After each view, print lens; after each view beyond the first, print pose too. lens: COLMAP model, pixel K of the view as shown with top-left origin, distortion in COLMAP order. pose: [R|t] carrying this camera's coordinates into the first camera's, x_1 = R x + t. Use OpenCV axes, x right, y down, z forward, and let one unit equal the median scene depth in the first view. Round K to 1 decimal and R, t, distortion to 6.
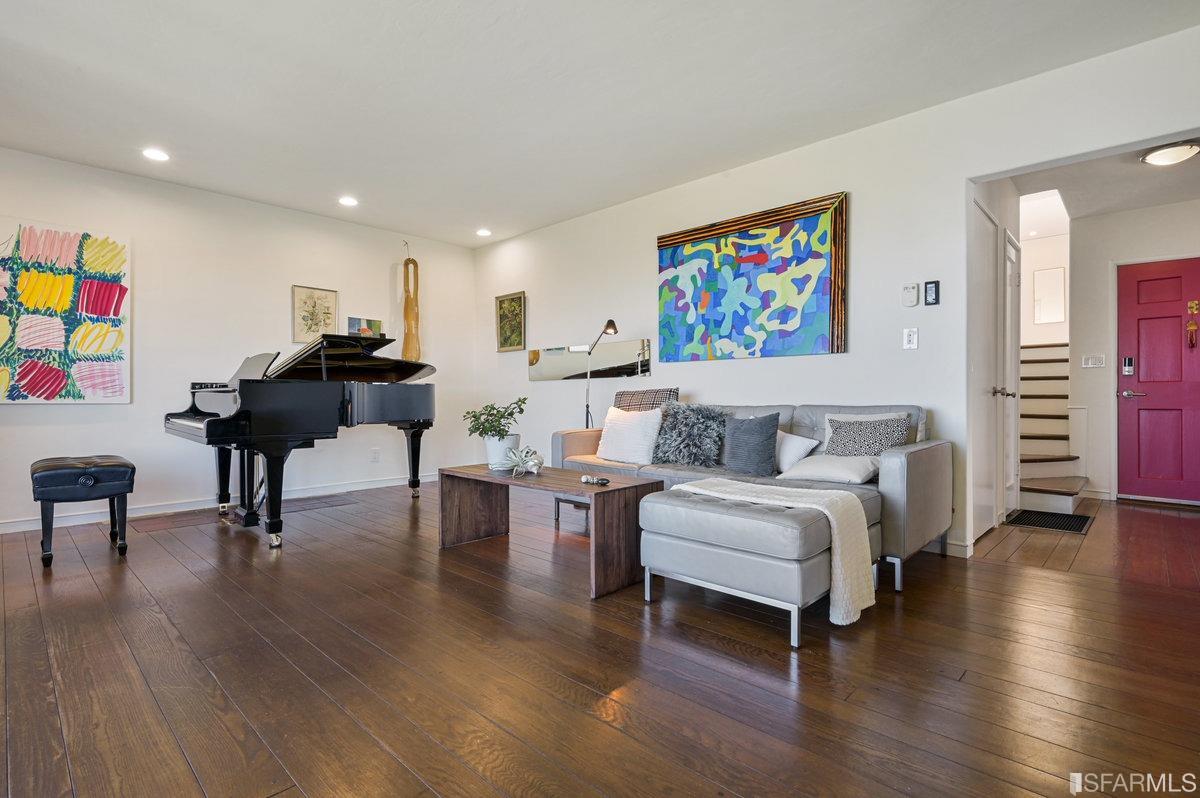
lens RADIAL K [[569.2, 0, 592.5], [0, 569.2, 399.4], [0, 0, 1]] dist [0.003345, 0.000422]
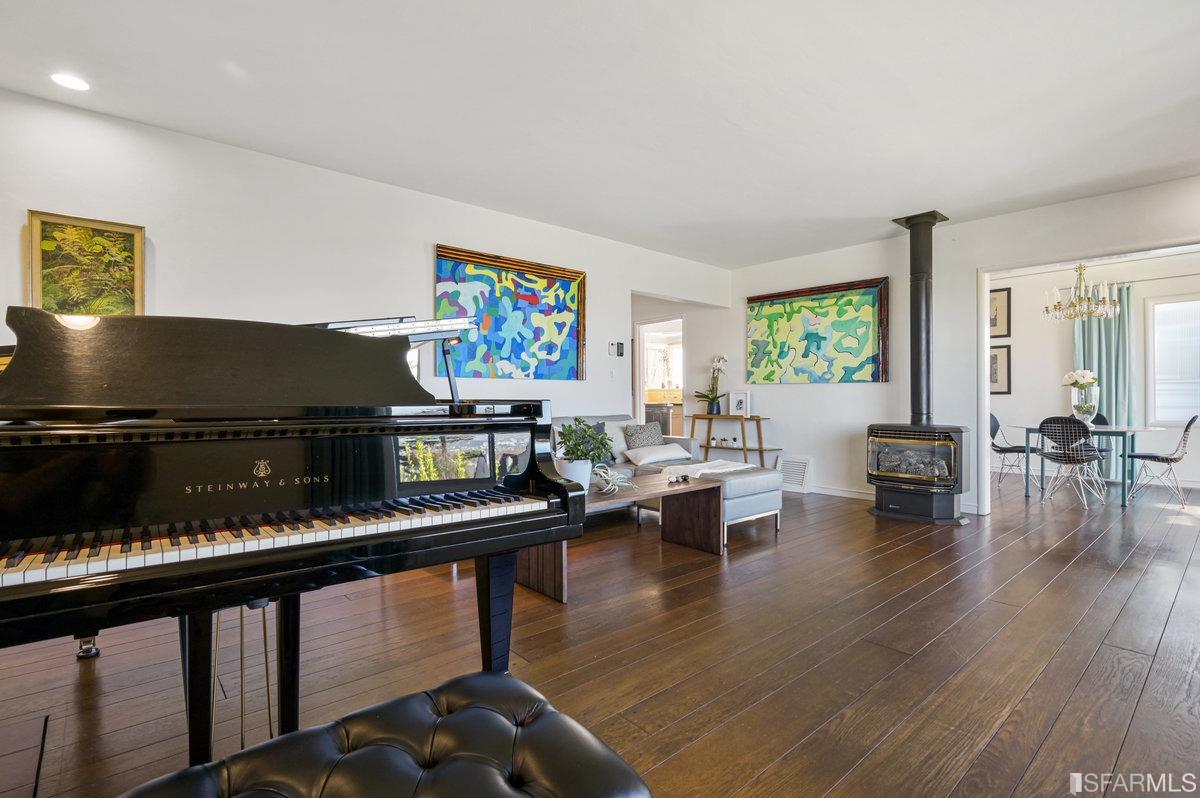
lens RADIAL K [[569.2, 0, 592.5], [0, 569.2, 399.4], [0, 0, 1]] dist [0.003345, 0.000422]
pose [[0.091648, -0.000917, 0.995791, -0.902080], [0.007173, 0.999974, 0.000260, -0.028355], [-0.995766, 0.007119, 0.091652, 0.736159]]
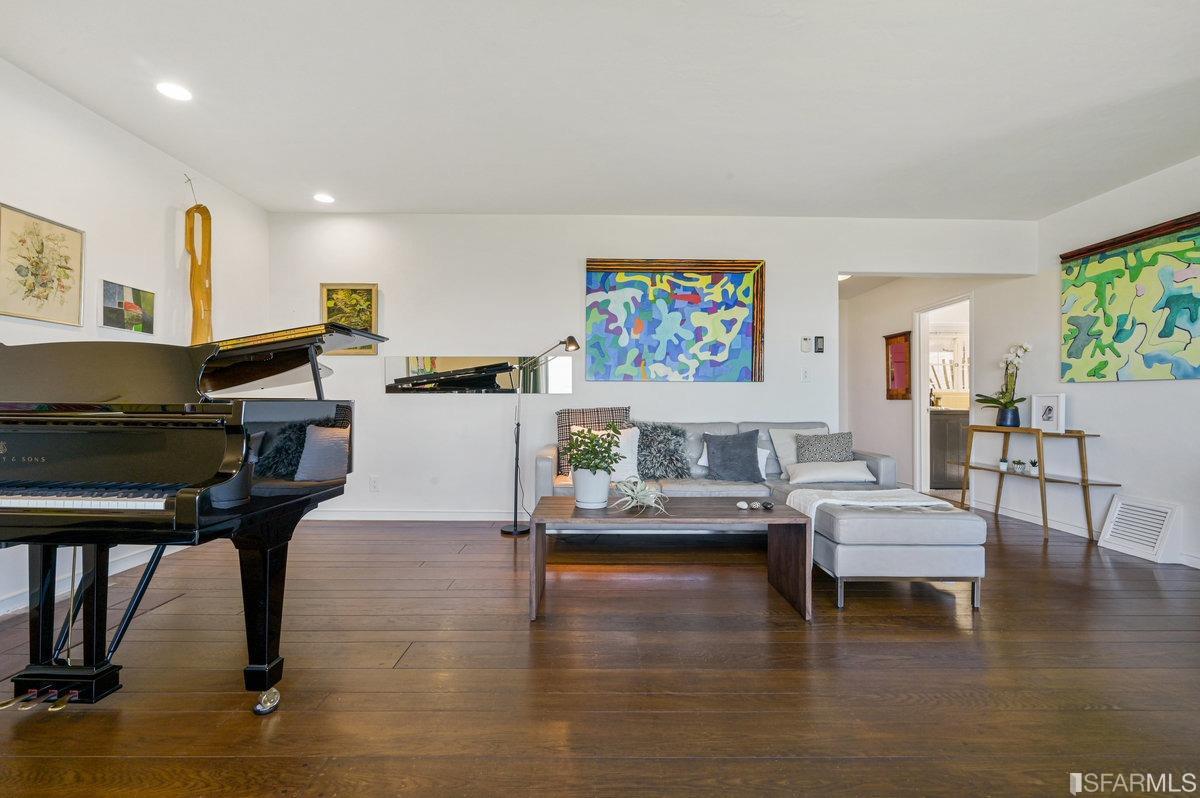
lens RADIAL K [[503.6, 0, 600.0], [0, 503.6, 399.0], [0, 0, 1]] dist [0.000028, 0.000087]
pose [[0.717384, 0.008761, 0.696622, -0.559587], [-0.002583, 0.999947, -0.009916, -0.025951], [-0.696673, 0.005314, 0.717369, 0.371130]]
